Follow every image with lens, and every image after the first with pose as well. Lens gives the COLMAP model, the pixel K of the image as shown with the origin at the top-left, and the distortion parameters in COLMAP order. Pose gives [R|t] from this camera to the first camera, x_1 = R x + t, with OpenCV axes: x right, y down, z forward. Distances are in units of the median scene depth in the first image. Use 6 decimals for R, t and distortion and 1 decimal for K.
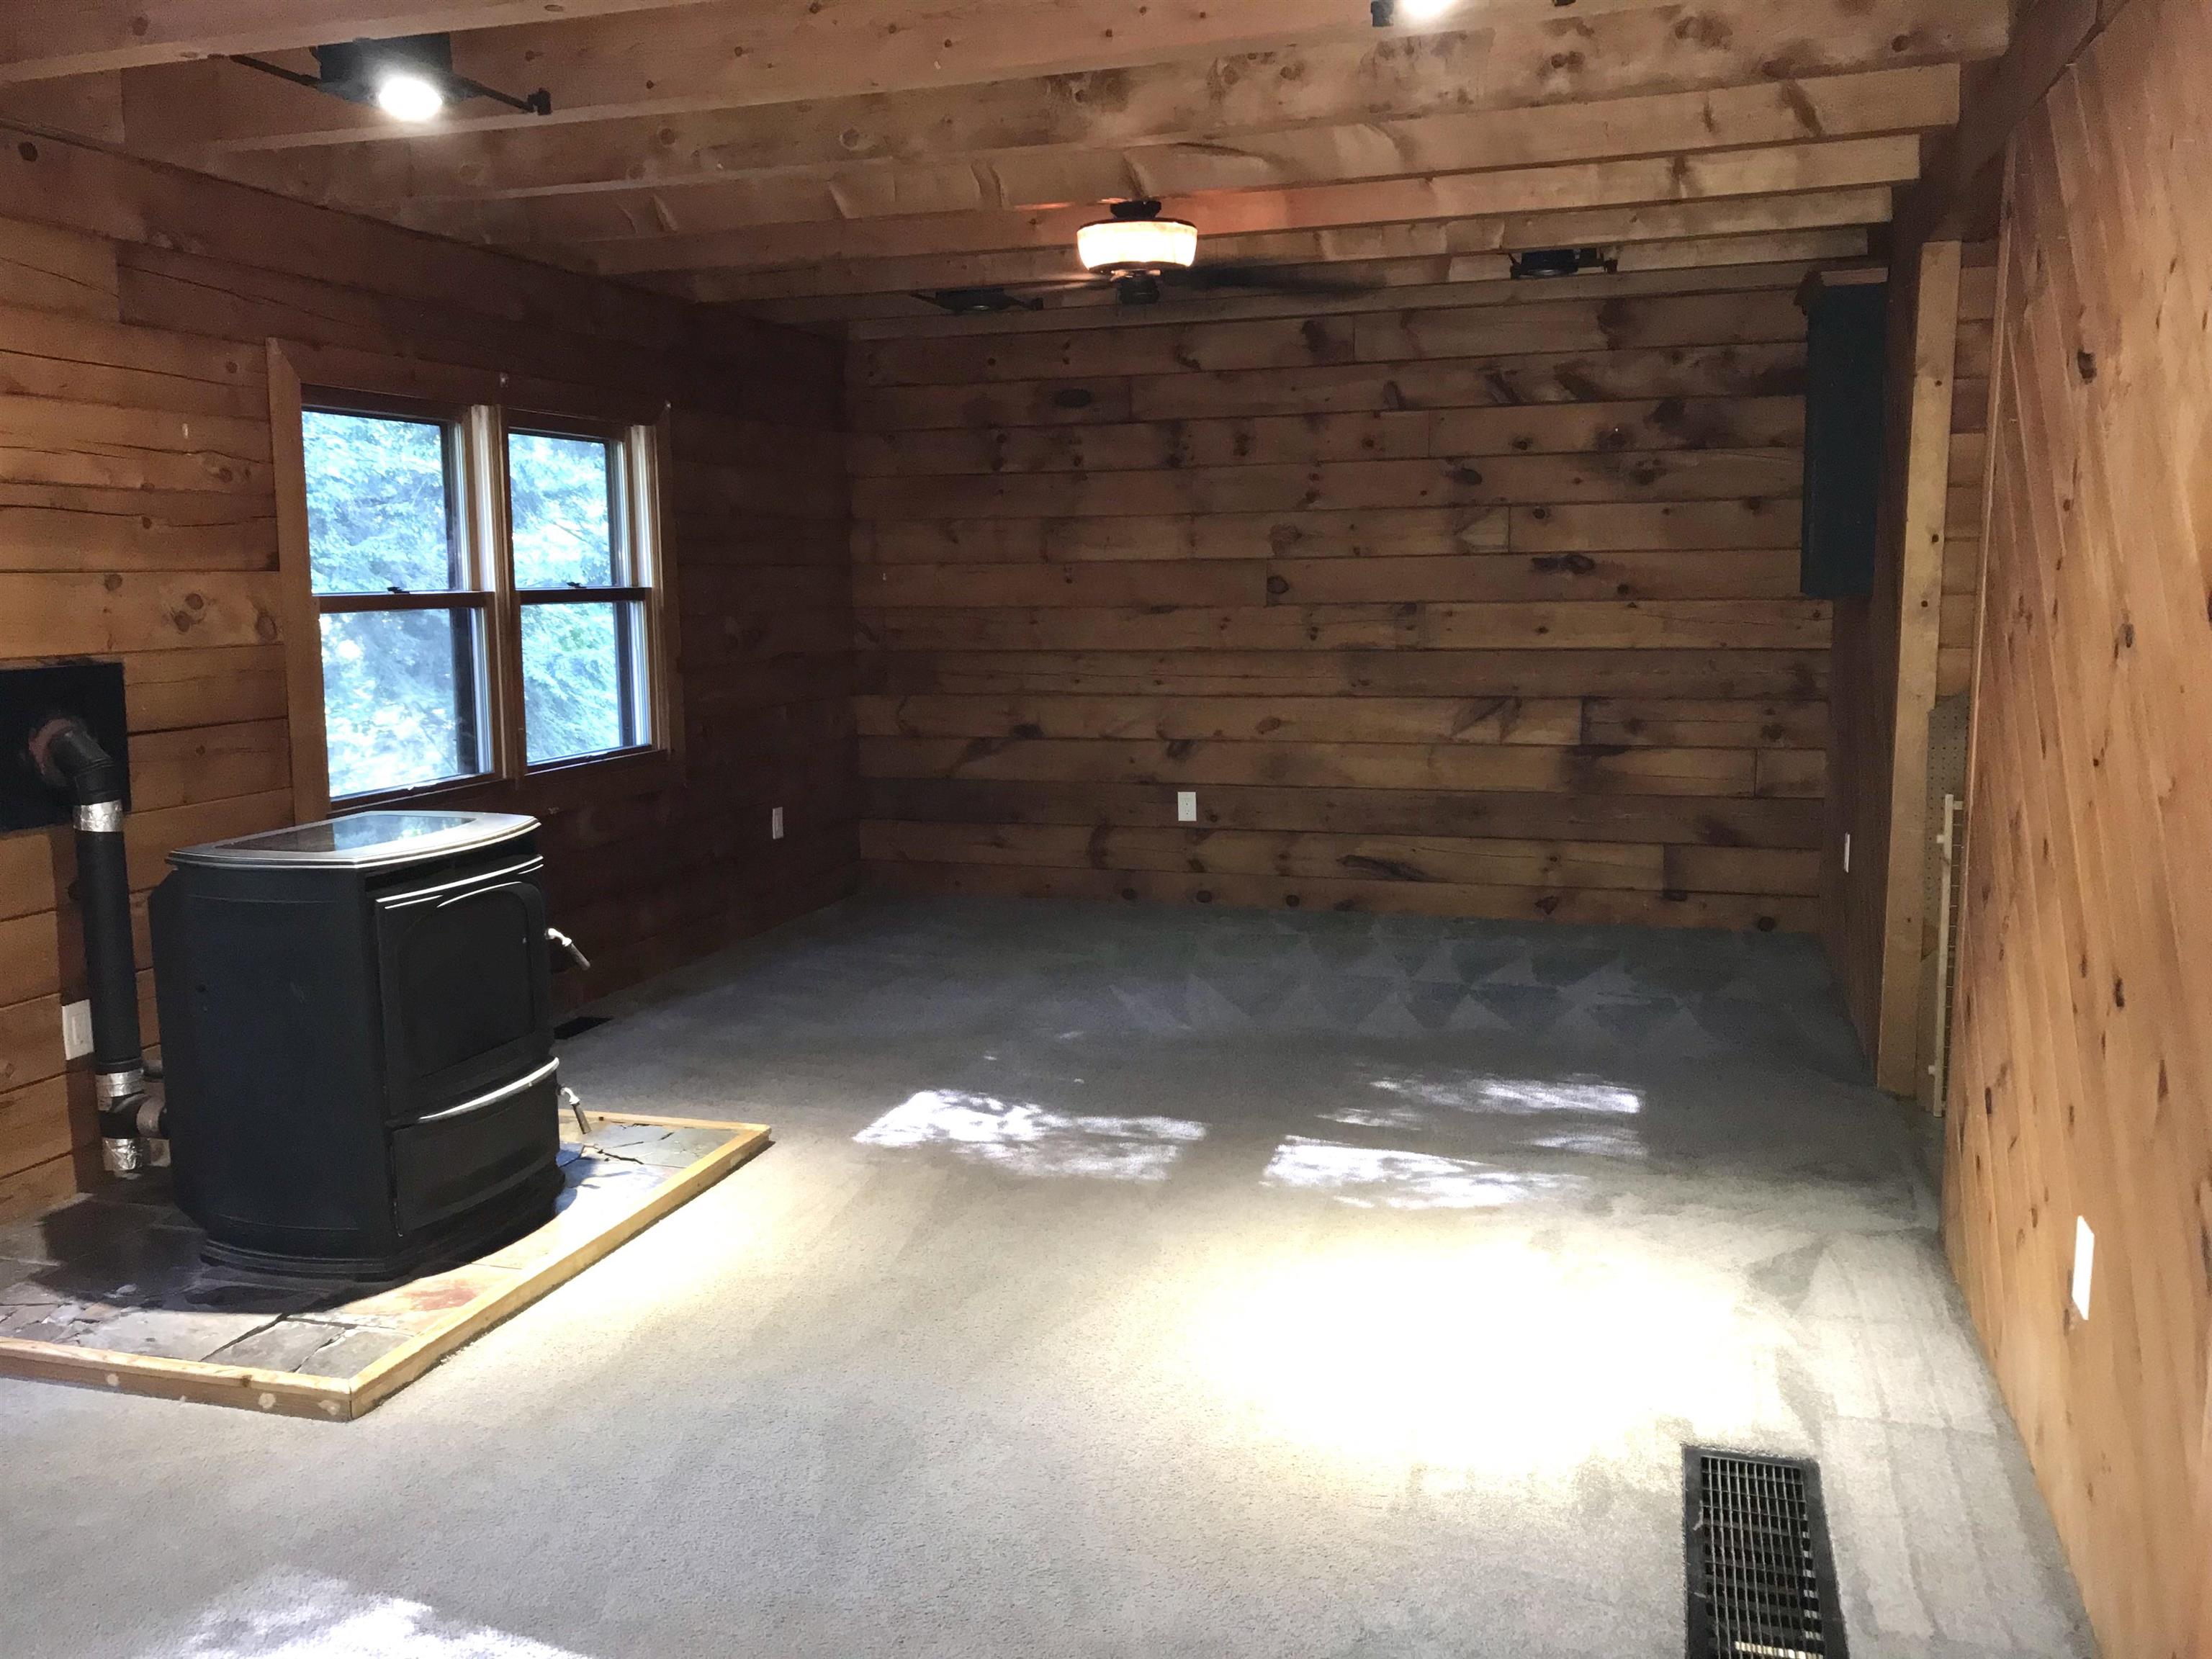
lens RADIAL K [[1817.0, 0, 1095.8], [0, 1817.0, 821.4], [0, 0, 1]] dist [0.027178, -0.006874]
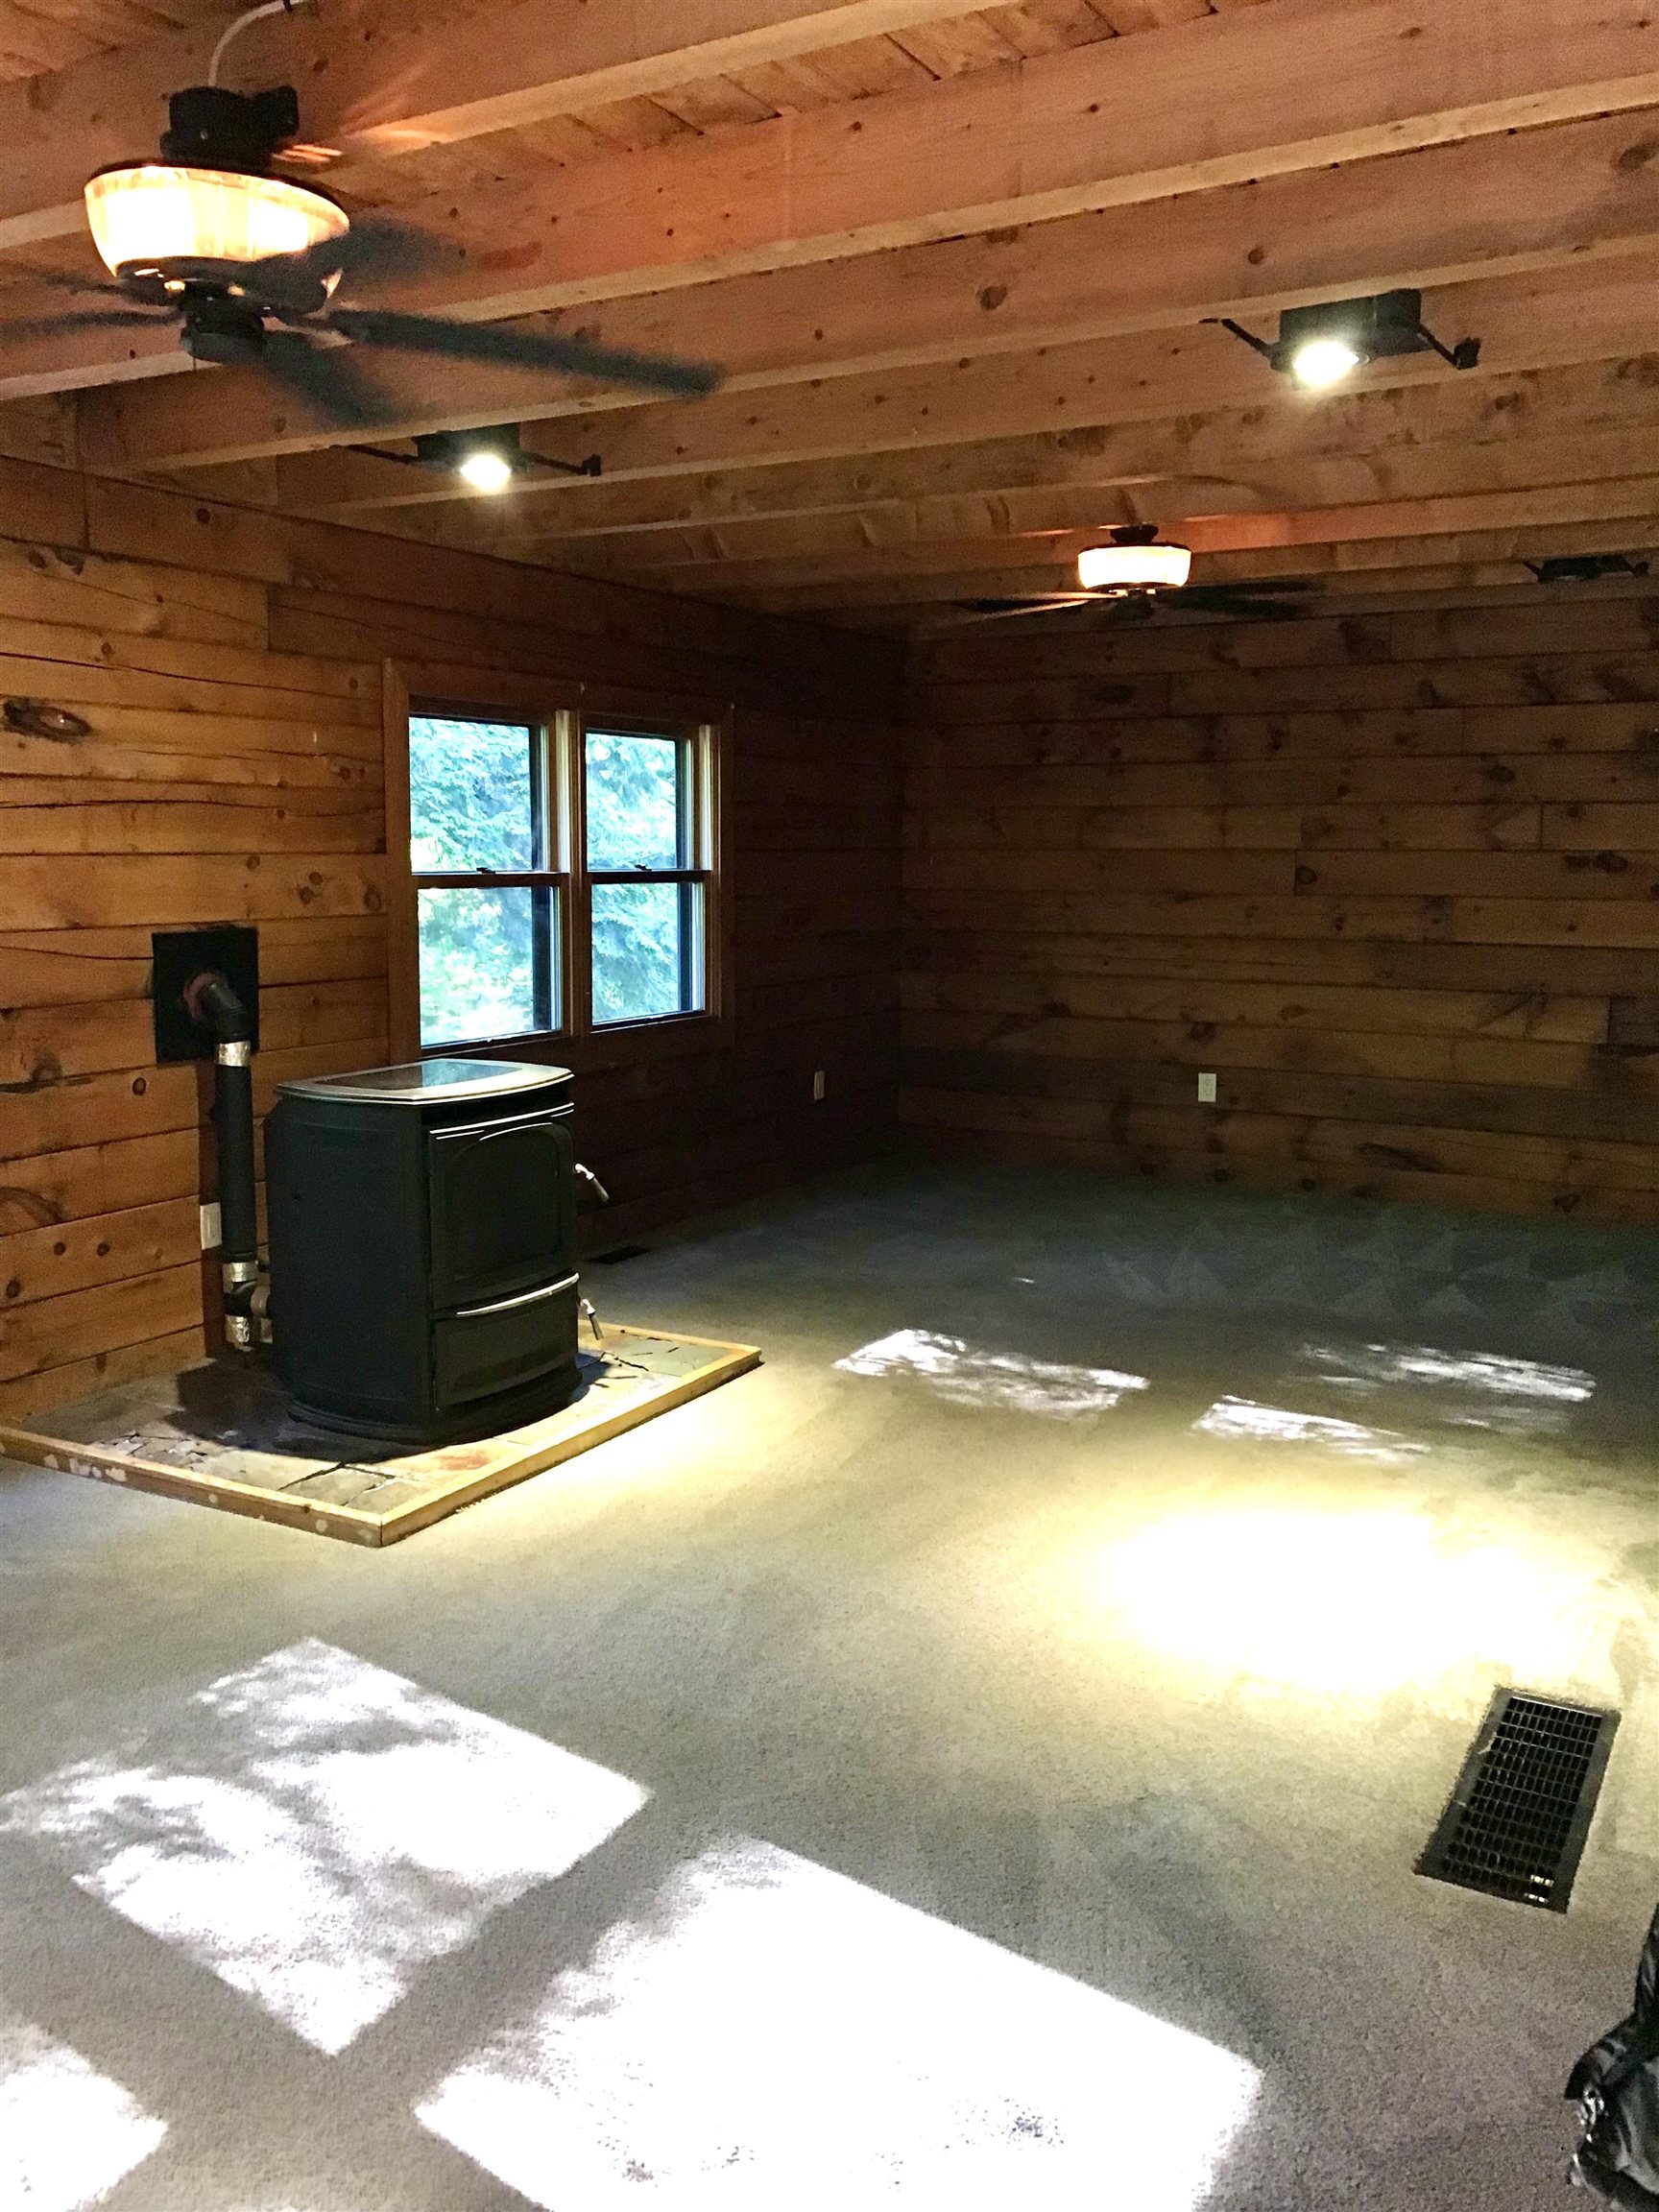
lens RADIAL K [[1817.0, 0, 834.1], [0, 1817.0, 1095.8], [0, 0, 1]] dist [0.027178, -0.006874]
pose [[0.977367, 0.047219, -0.206214, 0.091286], [-0.046777, 0.998881, 0.007024, -0.001203], [0.206315, 0.002781, 0.978482, -0.101093]]
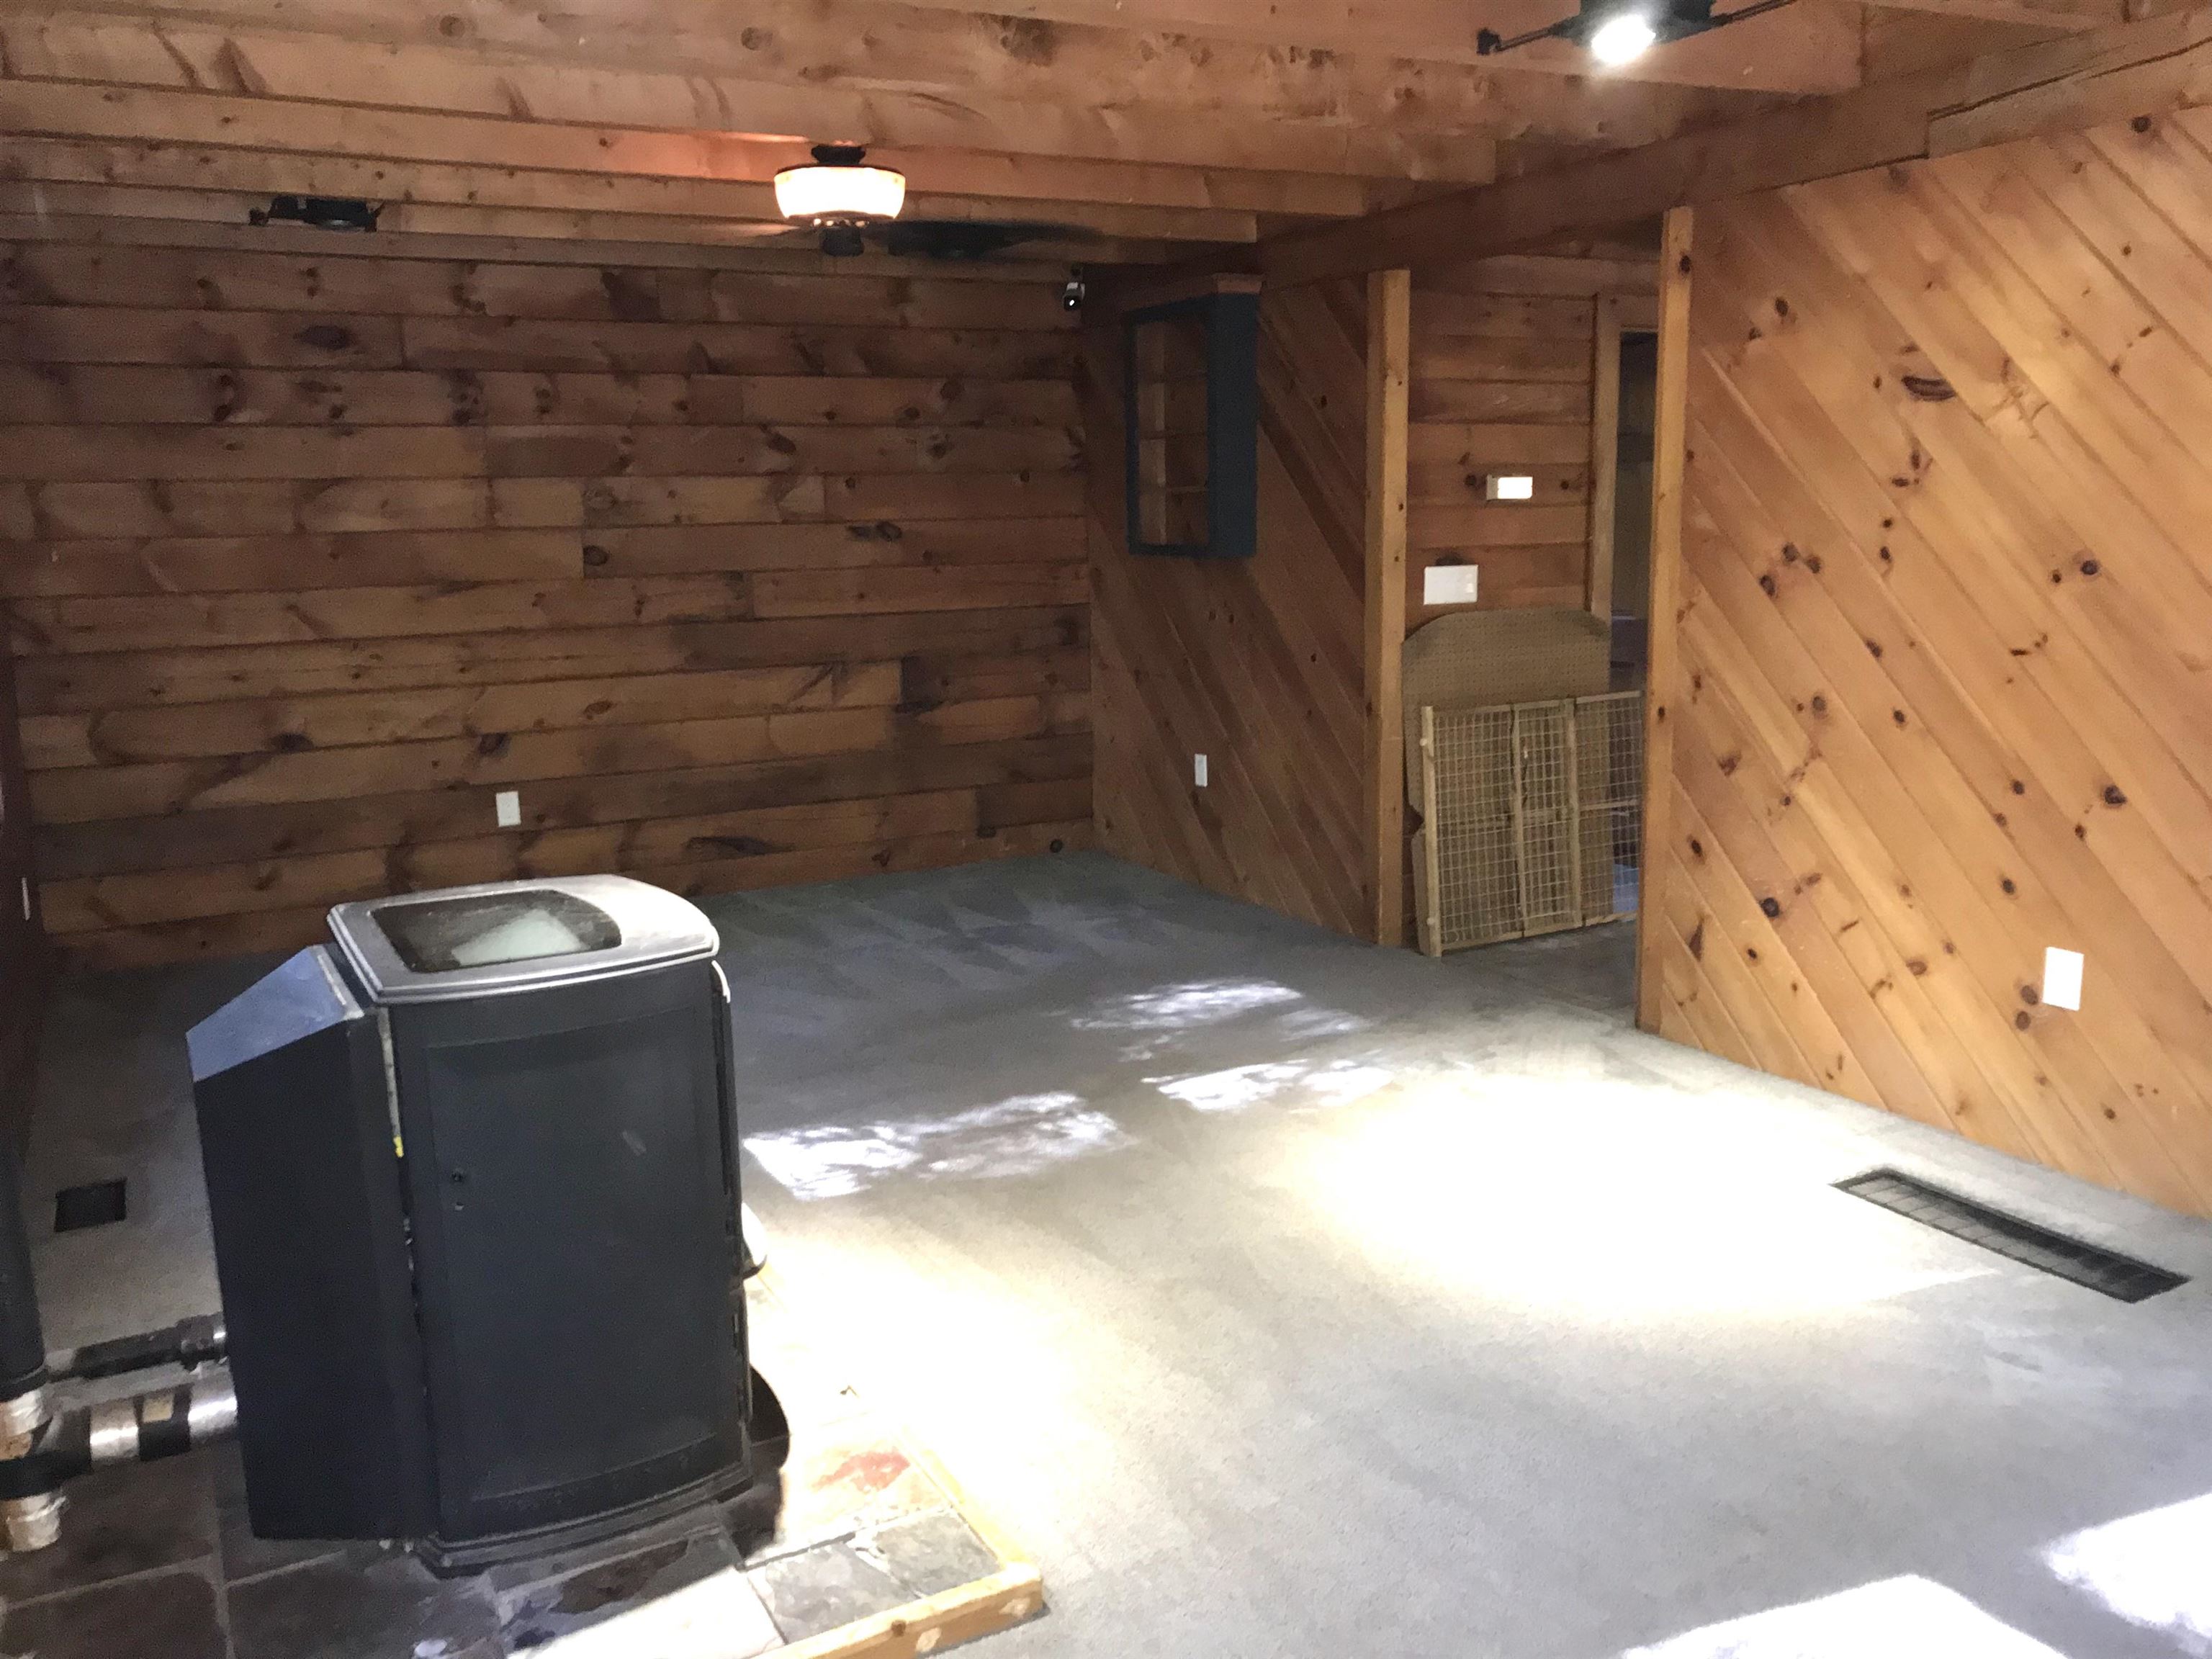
lens RADIAL K [[1817.0, 0, 1108.3], [0, 1817.0, 813.6], [0, 0, 1]] dist [0.027178, -0.006874]
pose [[0.692488, -0.122765, 0.710907, -0.619612], [0.112273, 0.991748, 0.061898, -0.045365], [-0.712639, 0.036952, 0.700557, 0.272591]]
